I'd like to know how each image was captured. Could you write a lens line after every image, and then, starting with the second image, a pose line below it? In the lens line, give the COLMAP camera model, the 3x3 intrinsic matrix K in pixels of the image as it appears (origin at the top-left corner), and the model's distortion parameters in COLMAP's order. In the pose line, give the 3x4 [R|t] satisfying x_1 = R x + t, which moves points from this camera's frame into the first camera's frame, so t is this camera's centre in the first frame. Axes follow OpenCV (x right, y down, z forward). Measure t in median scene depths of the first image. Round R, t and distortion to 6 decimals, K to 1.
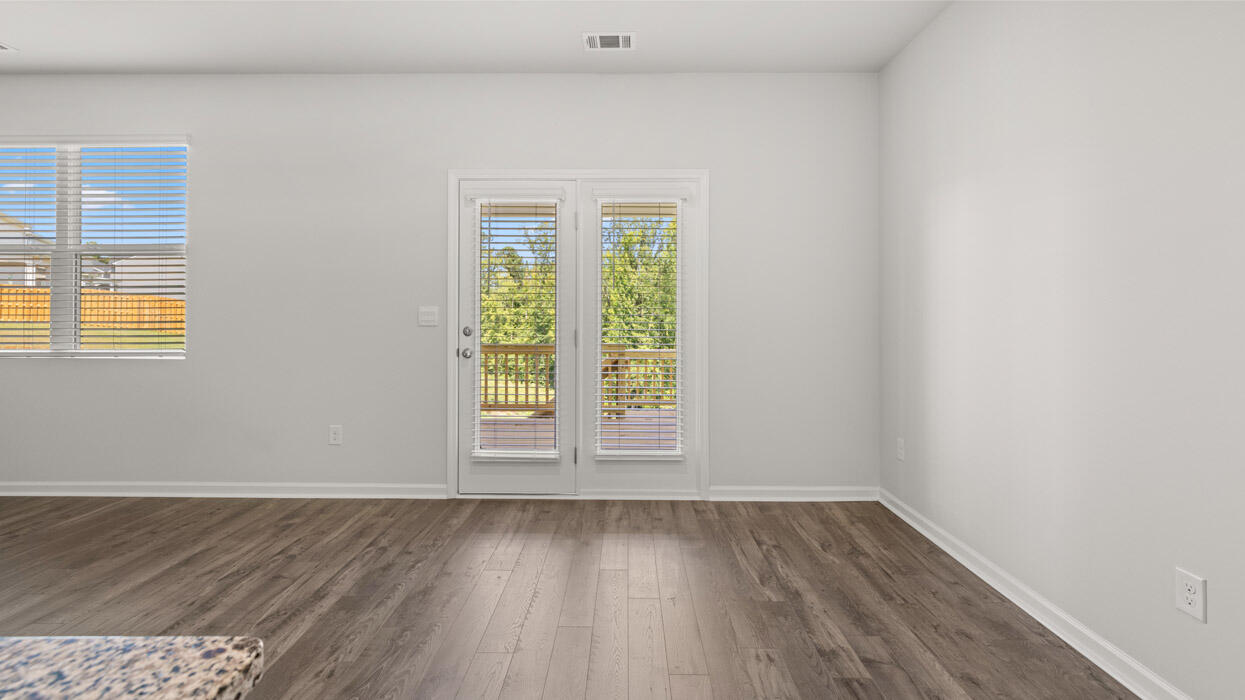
lens RADIAL K [[542.9, 0, 616.5], [0, 542.9, 299.0], [0, 0, 1]] dist [0.001756, 0.000193]
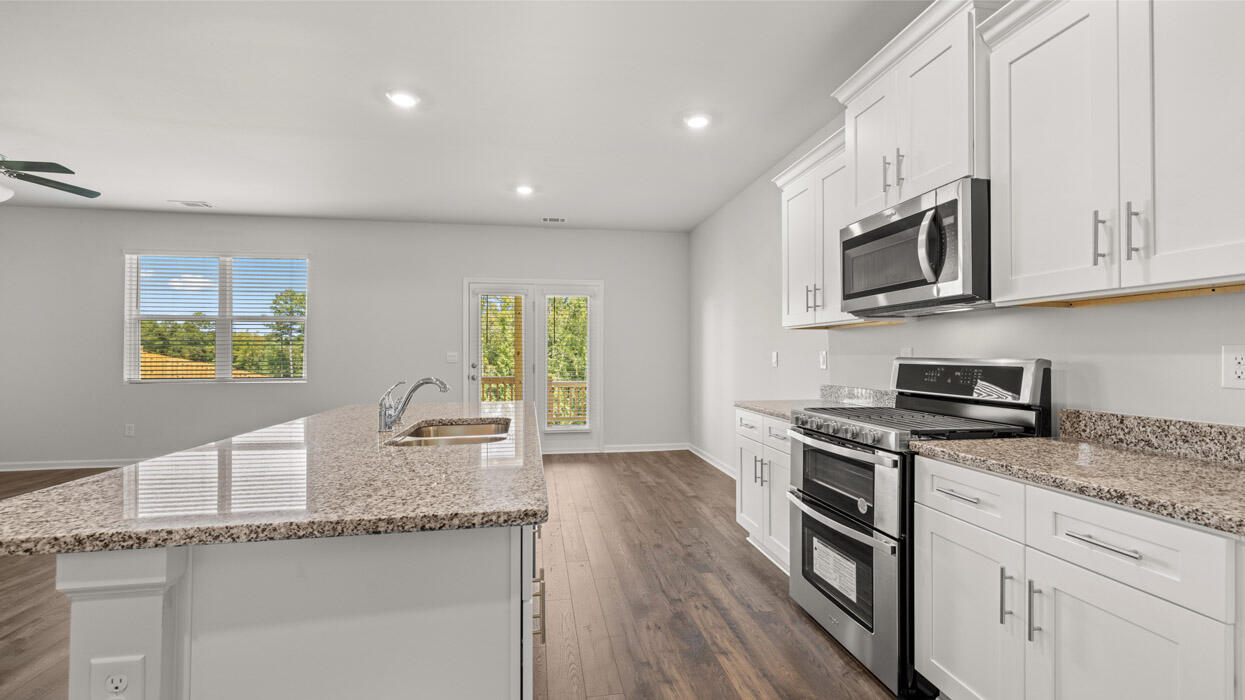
lens RADIAL K [[519.2, 0, 619.3], [0, 519.2, 350.5], [0, 0, 1]] dist [0.000532, 0.000063]
pose [[0.984452, 0.001553, 0.175645, -0.097682], [-0.004844, 0.999821, 0.018312, -0.025243], [-0.175585, -0.018878, 0.984283, -0.793290]]
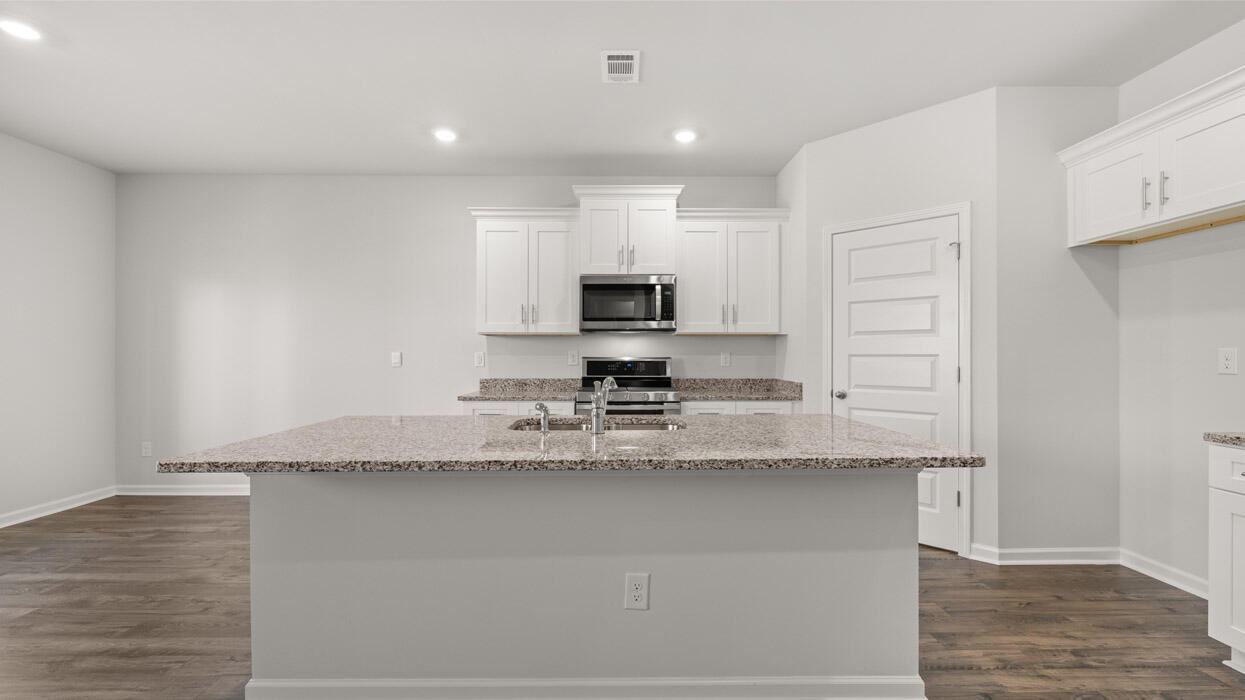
lens RADIAL K [[521.4, 0, 621.8], [0, 521.4, 354.5], [0, 0, 1]] dist [-0.000939, -0.000137]
pose [[-0.026212, 0.002440, 0.999653, -0.803505], [-0.028943, 0.999576, -0.003199, -0.008390], [-0.999237, -0.029017, -0.026130, -0.205203]]
